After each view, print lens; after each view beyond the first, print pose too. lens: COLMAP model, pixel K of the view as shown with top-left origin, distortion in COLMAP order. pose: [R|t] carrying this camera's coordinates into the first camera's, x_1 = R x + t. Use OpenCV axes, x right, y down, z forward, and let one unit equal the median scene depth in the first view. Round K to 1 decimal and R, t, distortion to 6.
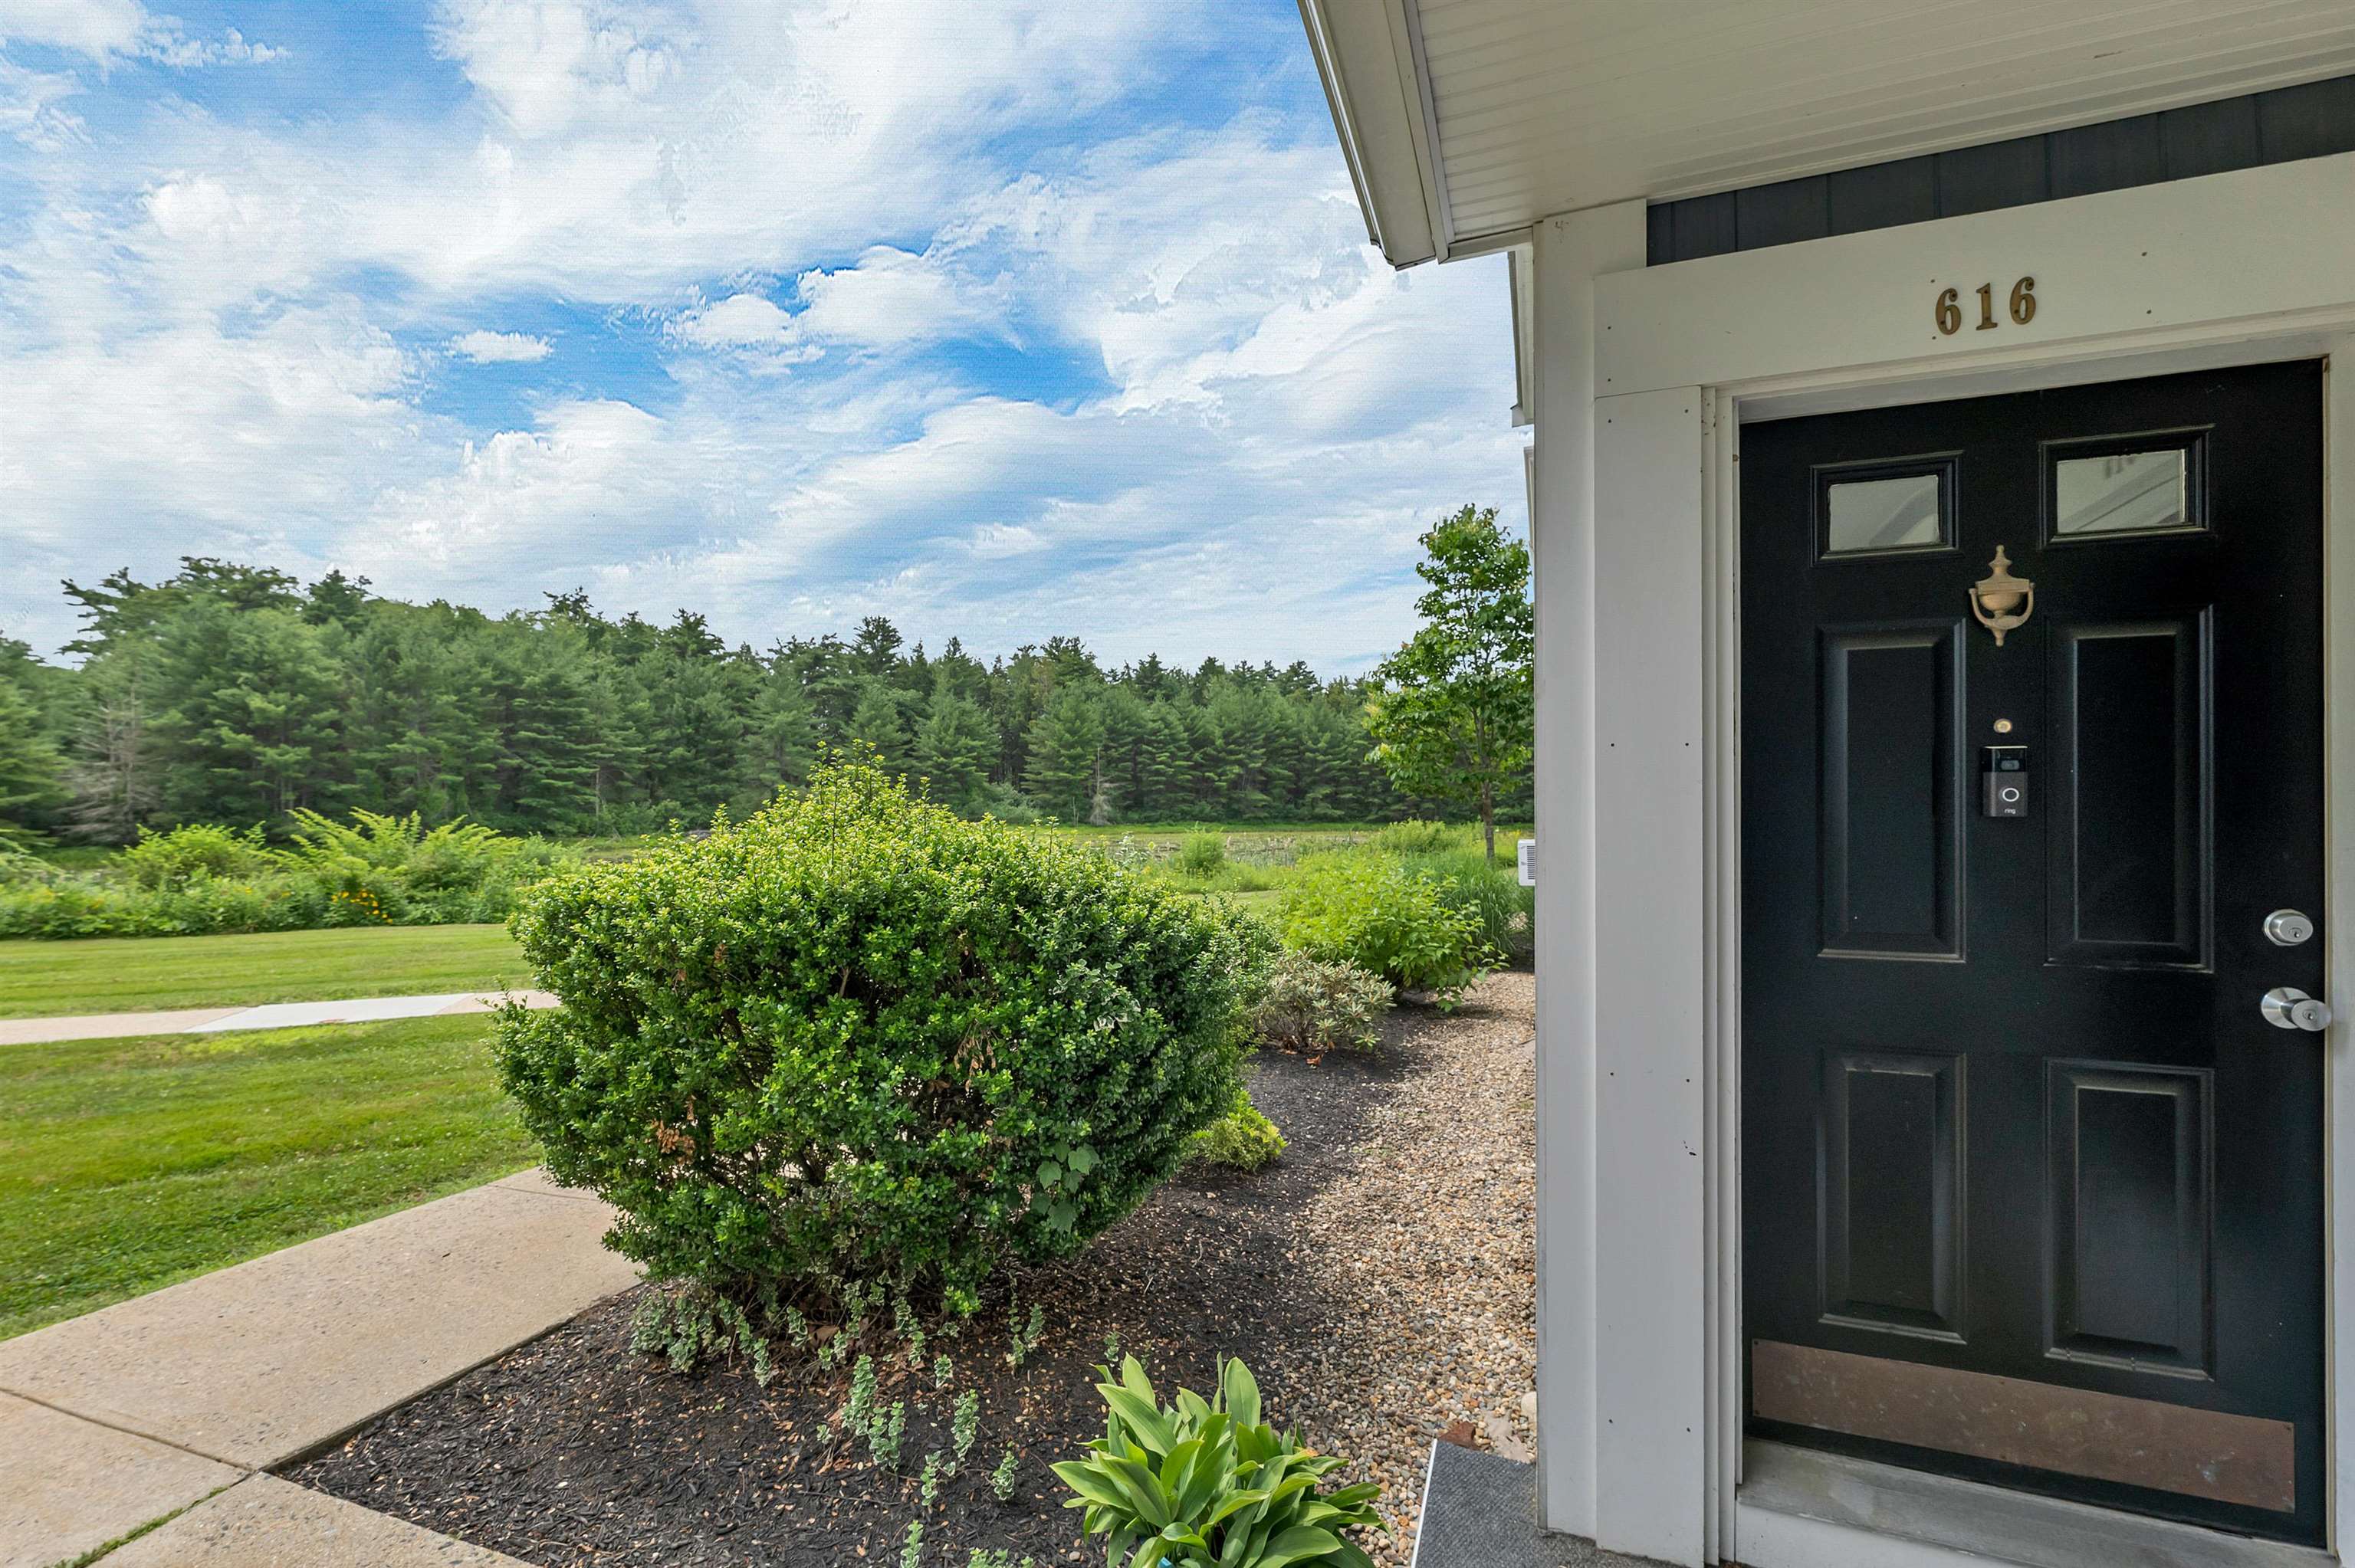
lens RADIAL K [[998.1, 0, 1170.1], [0, 998.1, 846.8], [0, 0, 1]] dist [-0.000026, -0.000009]
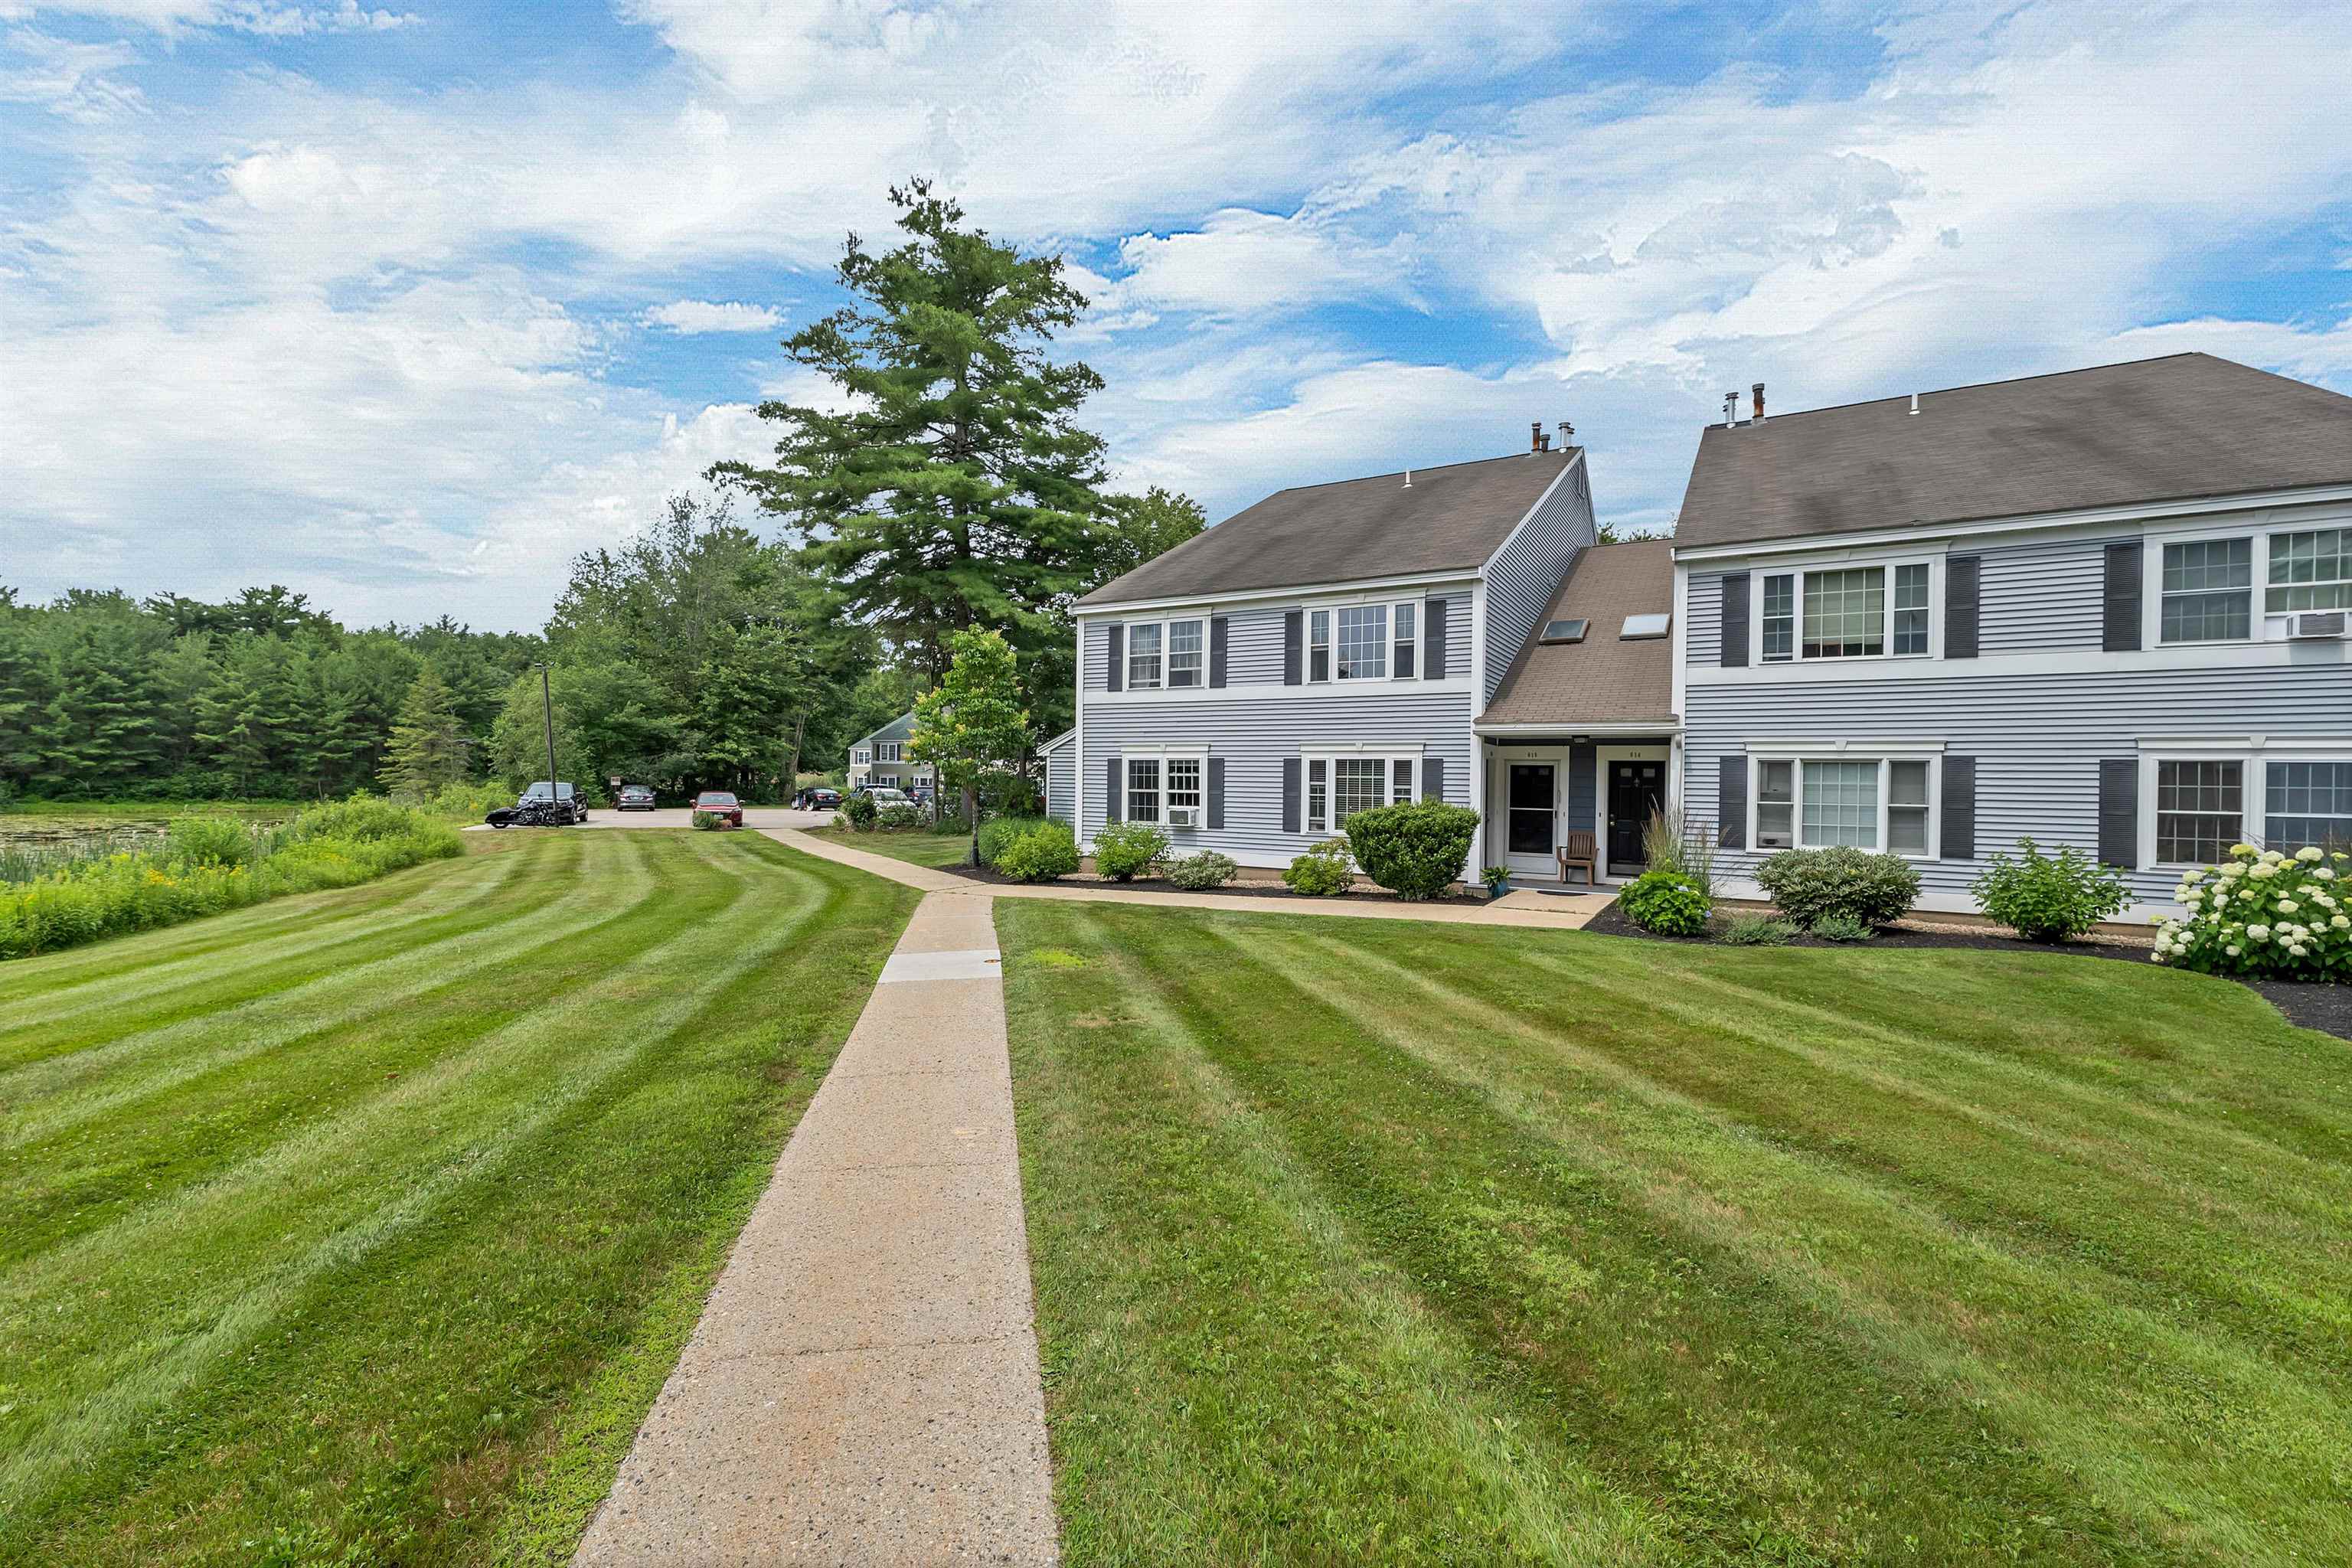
lens RADIAL K [[997.0, 0, 1168.6], [0, 997.0, 846.8], [0, 0, 1]] dist [-0.000026, -0.000009]
pose [[0.999616, 0.009211, 0.026146, -0.181584], [-0.008949, 0.999909, -0.010138, 0.013704], [-0.026237, 0.009900, 0.999607, 0.019239]]
